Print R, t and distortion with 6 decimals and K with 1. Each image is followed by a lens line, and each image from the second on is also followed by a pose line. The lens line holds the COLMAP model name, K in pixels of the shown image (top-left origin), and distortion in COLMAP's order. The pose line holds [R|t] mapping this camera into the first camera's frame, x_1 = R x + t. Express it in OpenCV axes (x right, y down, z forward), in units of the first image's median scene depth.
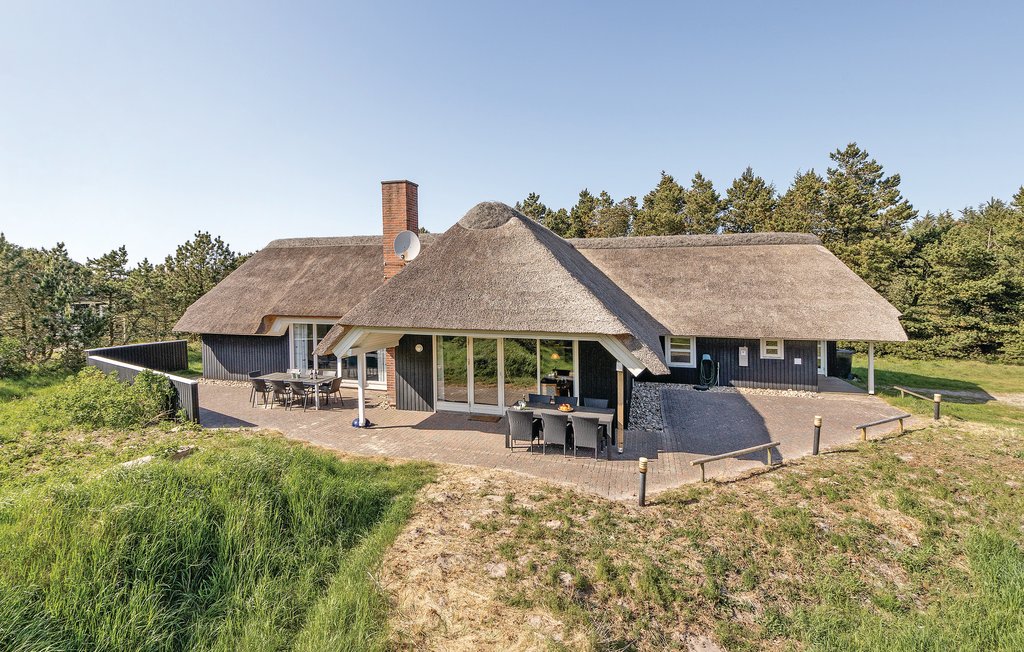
lens RADIAL K [[501.4, 0, 470.8], [0, 501.4, 292.7], [0, 0, 1]] dist [0.002588, 0.000257]
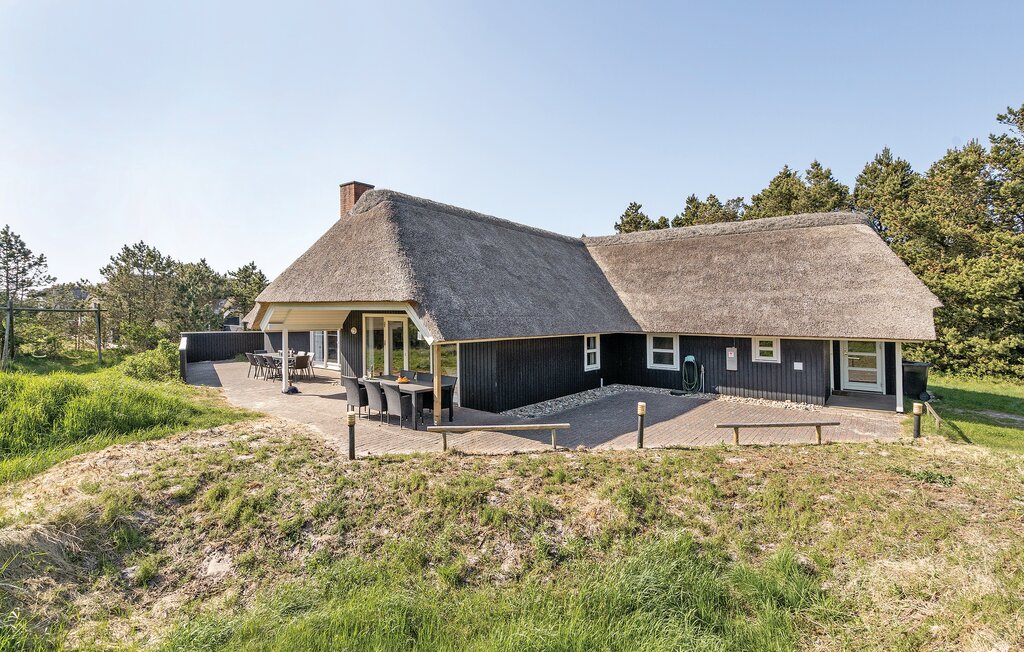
lens RADIAL K [[483.9, 0, 499.0], [0, 483.9, 320.1], [0, 0, 1]] dist [0.001589, -0.000327]
pose [[0.933083, 0.011924, -0.359463, 0.465900], [-0.013992, 0.999897, -0.003153, 0.069555], [0.359388, 0.007972, 0.933154, 0.094981]]
